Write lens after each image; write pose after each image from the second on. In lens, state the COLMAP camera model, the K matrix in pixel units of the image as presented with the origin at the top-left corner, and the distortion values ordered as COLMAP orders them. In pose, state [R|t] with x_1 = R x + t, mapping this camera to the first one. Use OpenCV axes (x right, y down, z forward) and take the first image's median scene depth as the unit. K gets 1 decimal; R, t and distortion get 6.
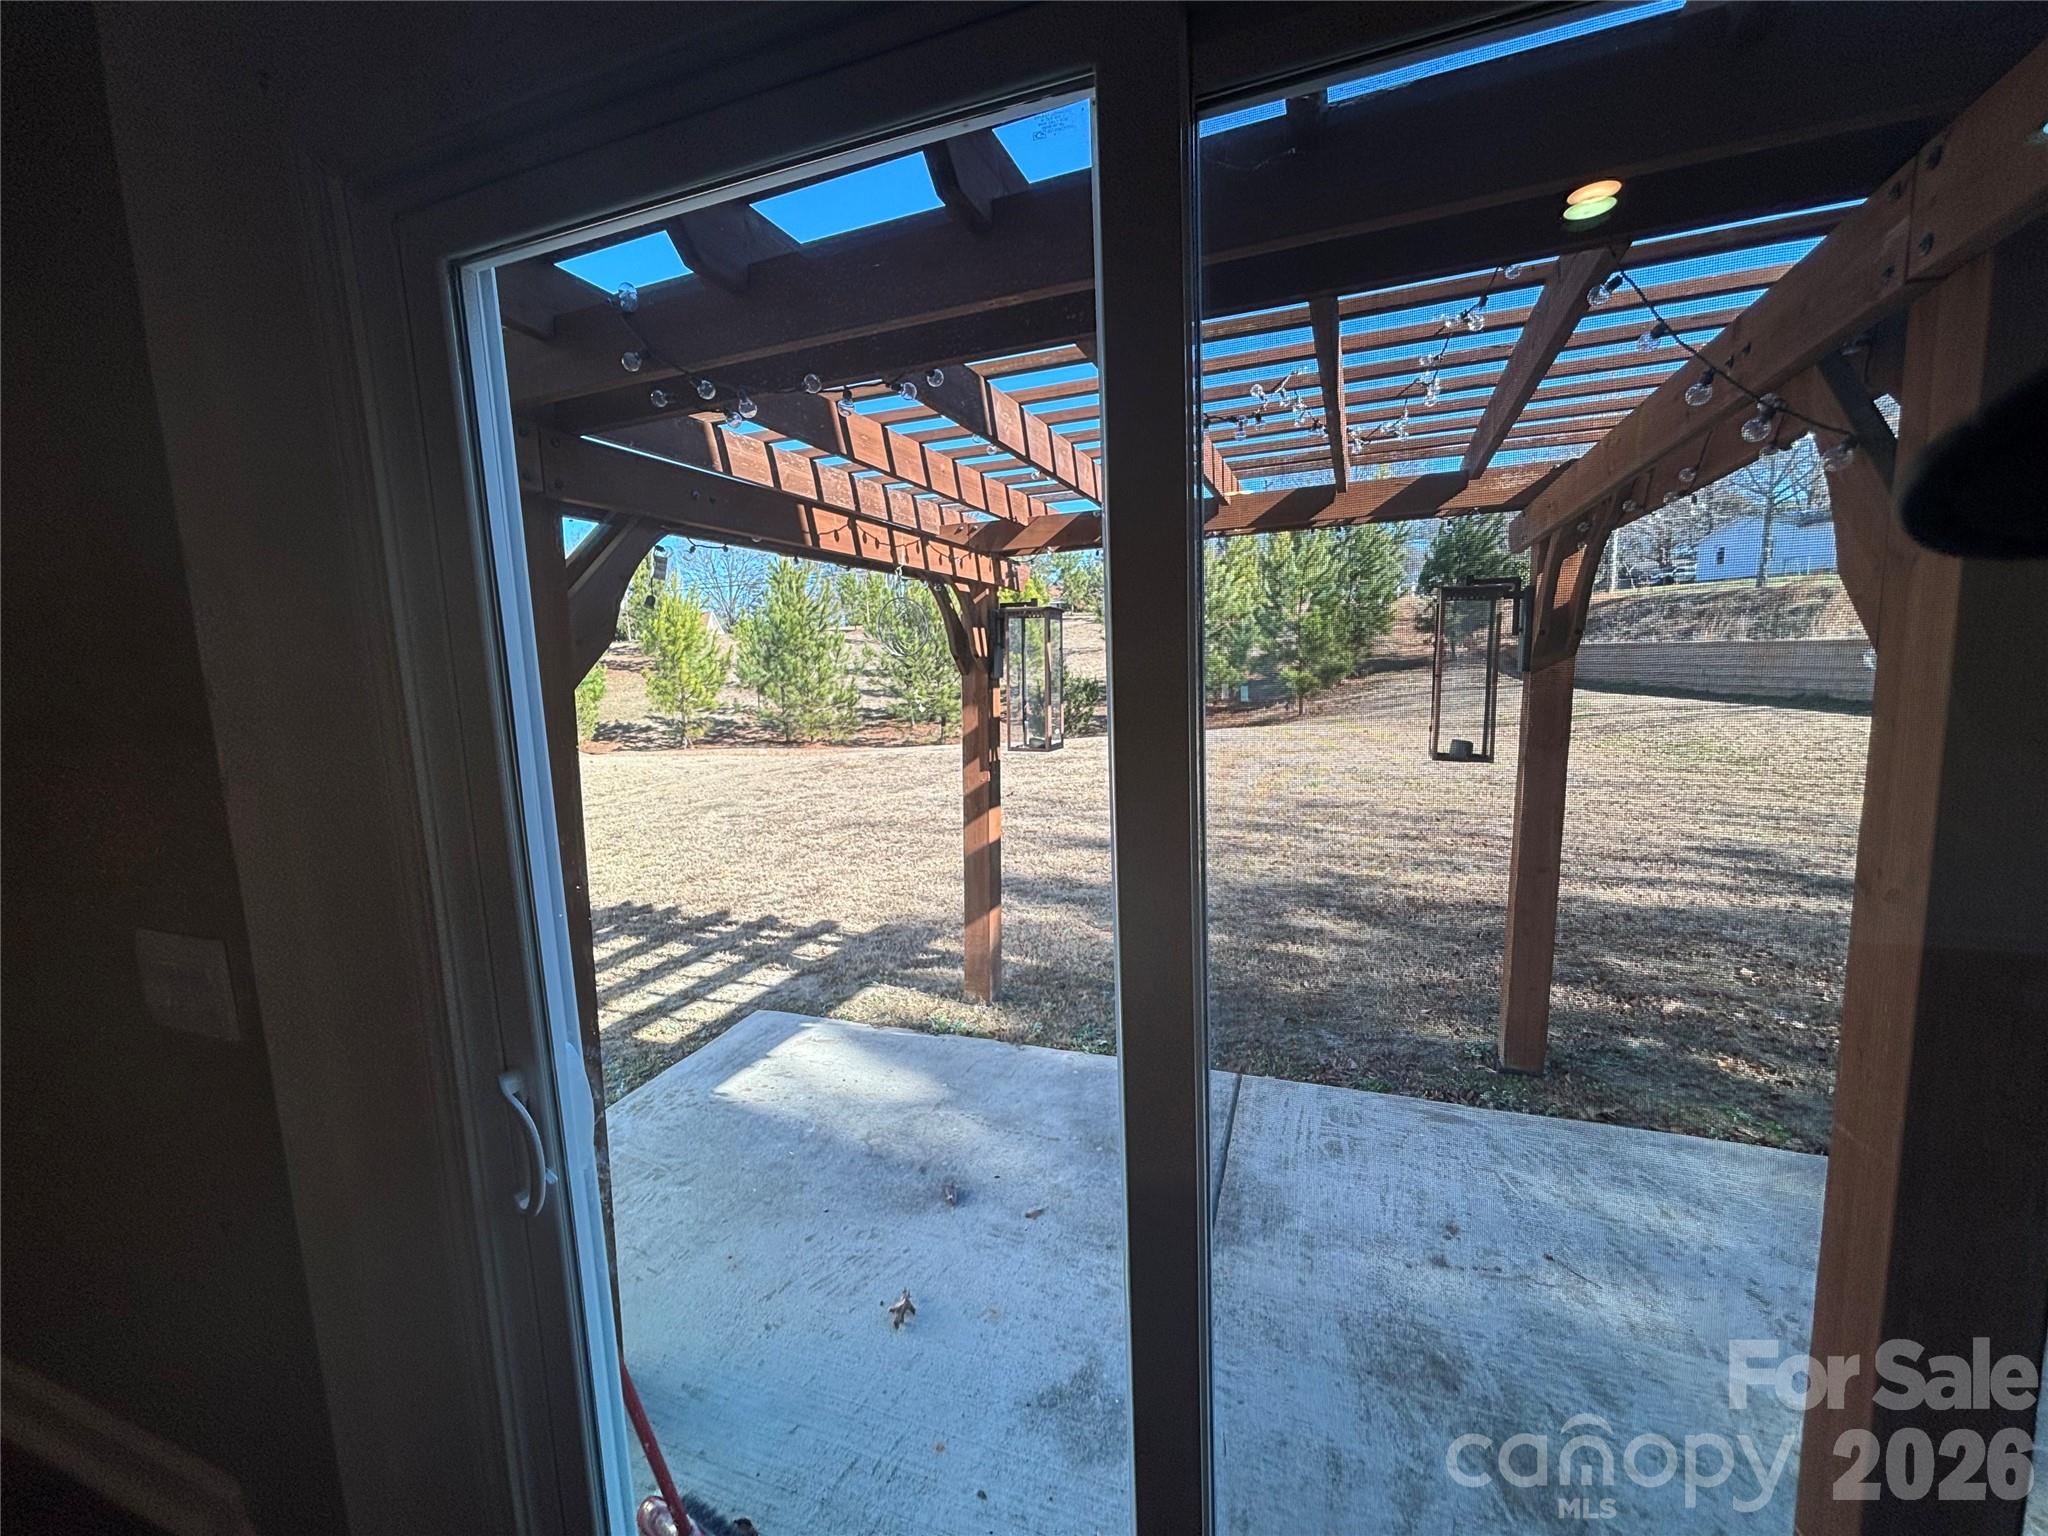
lens RADIAL K [[817.3, 0, 1023.0], [0, 817.3, 763.8], [0, 0, 1]] dist [0.001542, 0.000288]
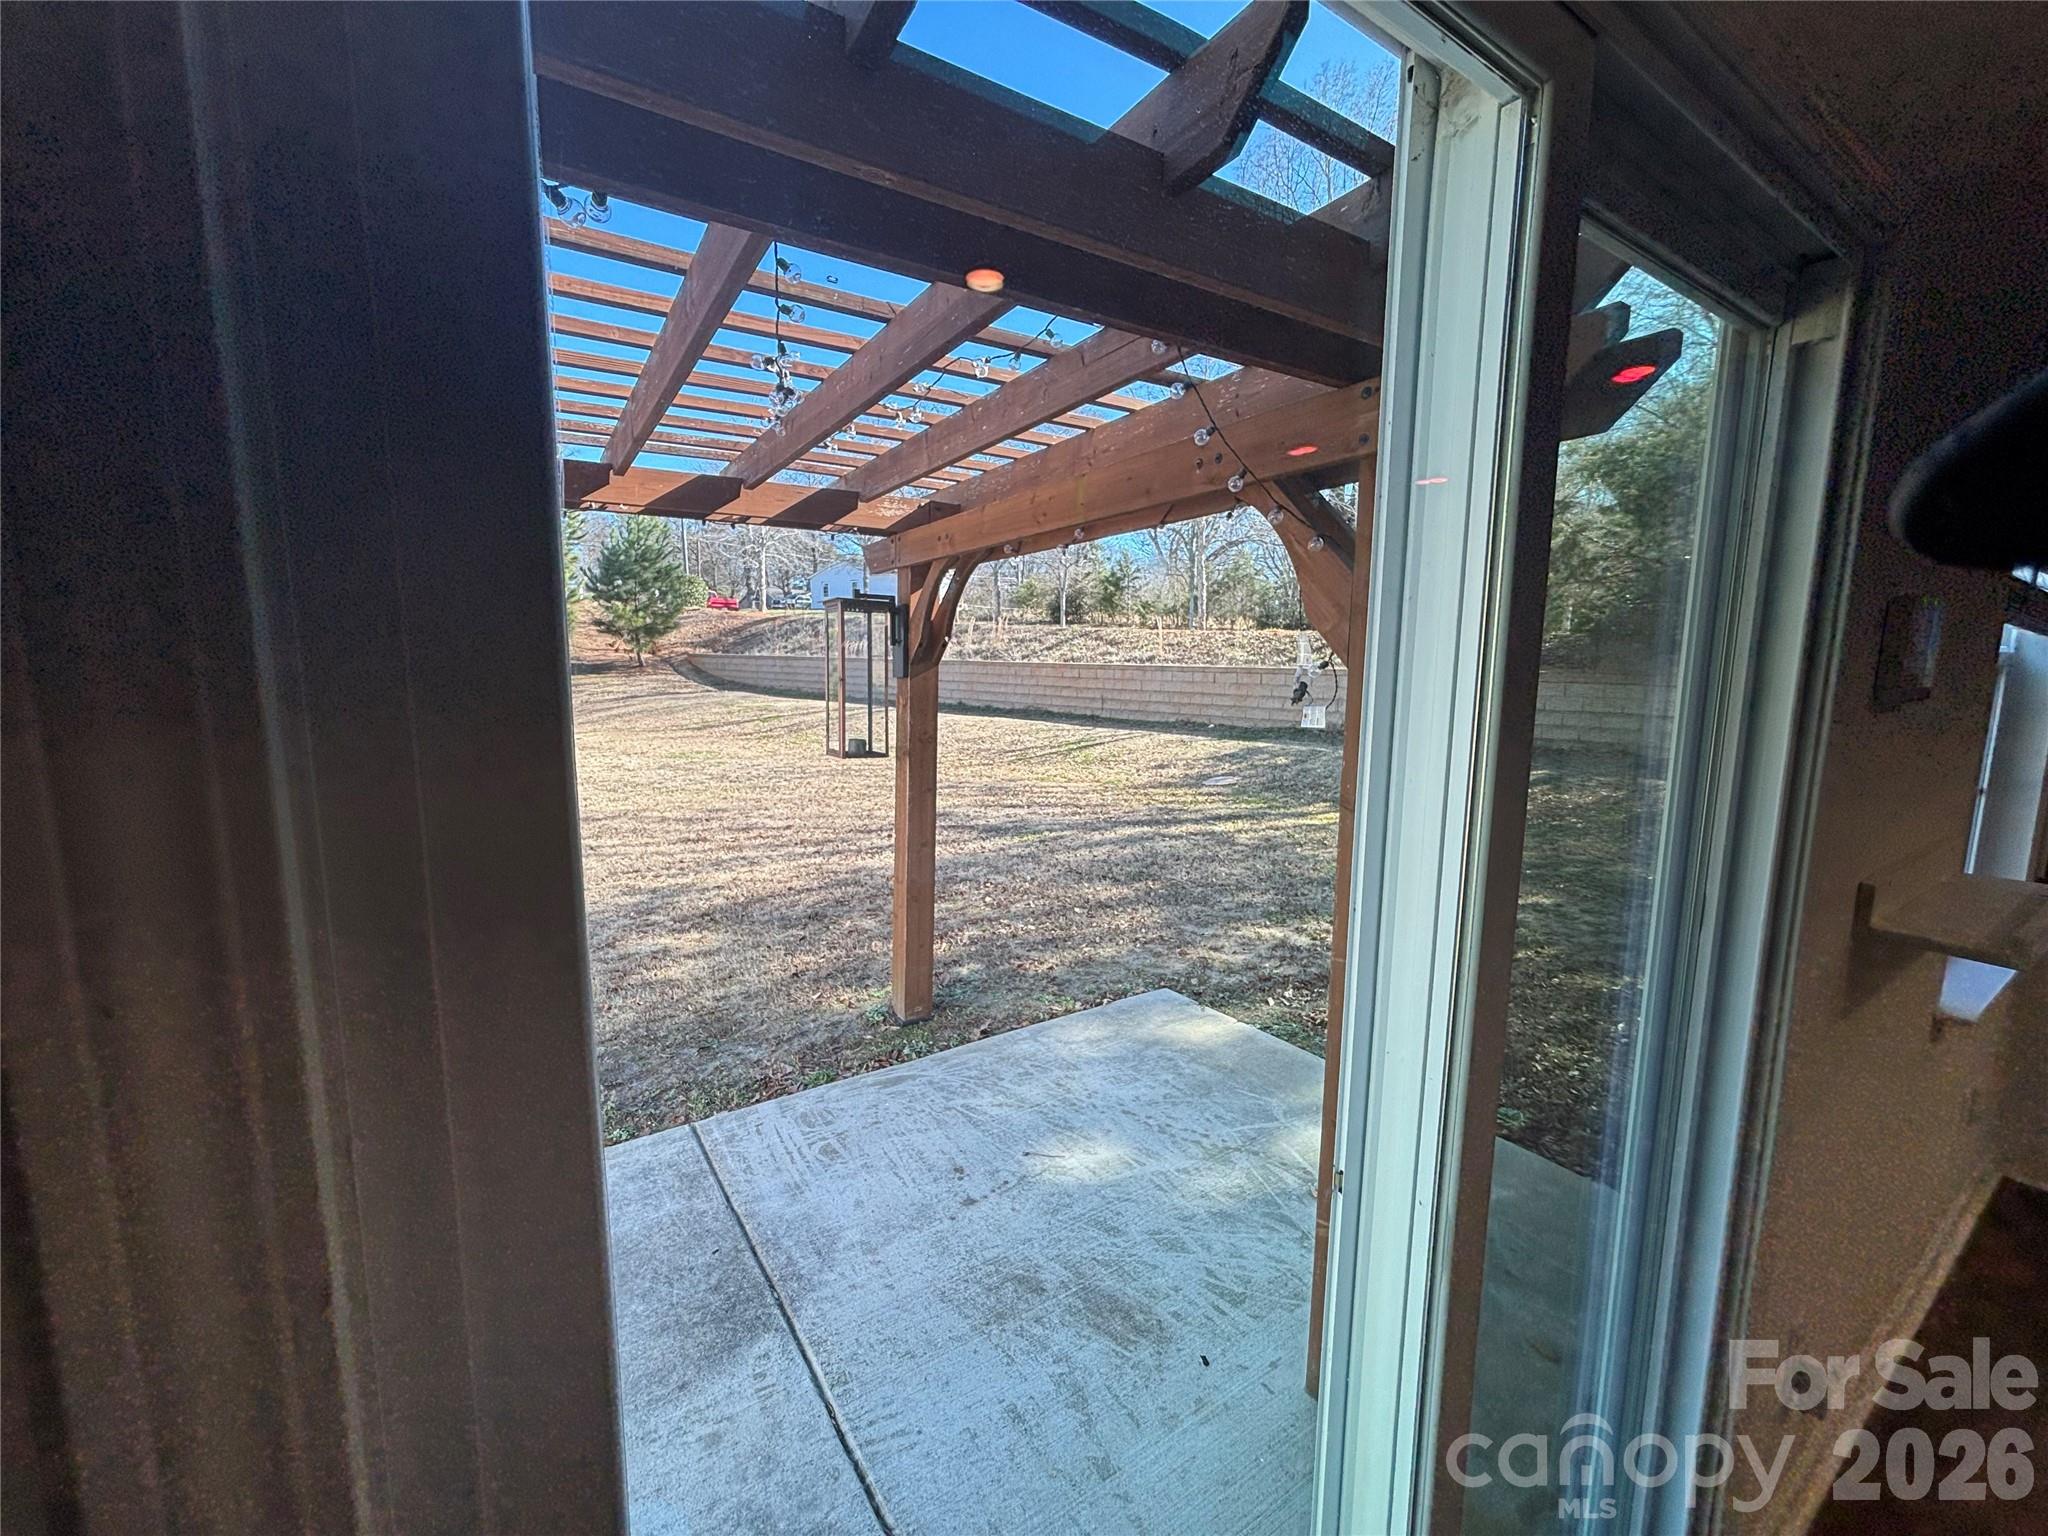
lens RADIAL K [[817.3, 0, 1023.0], [0, 817.3, 763.8], [0, 0, 1]] dist [0.001542, 0.000288]
pose [[0.603299, -0.068474, 0.794570, -0.127930], [0.073687, 0.996831, 0.029955, -0.007354], [-0.794103, 0.040478, 0.606433, 0.101432]]
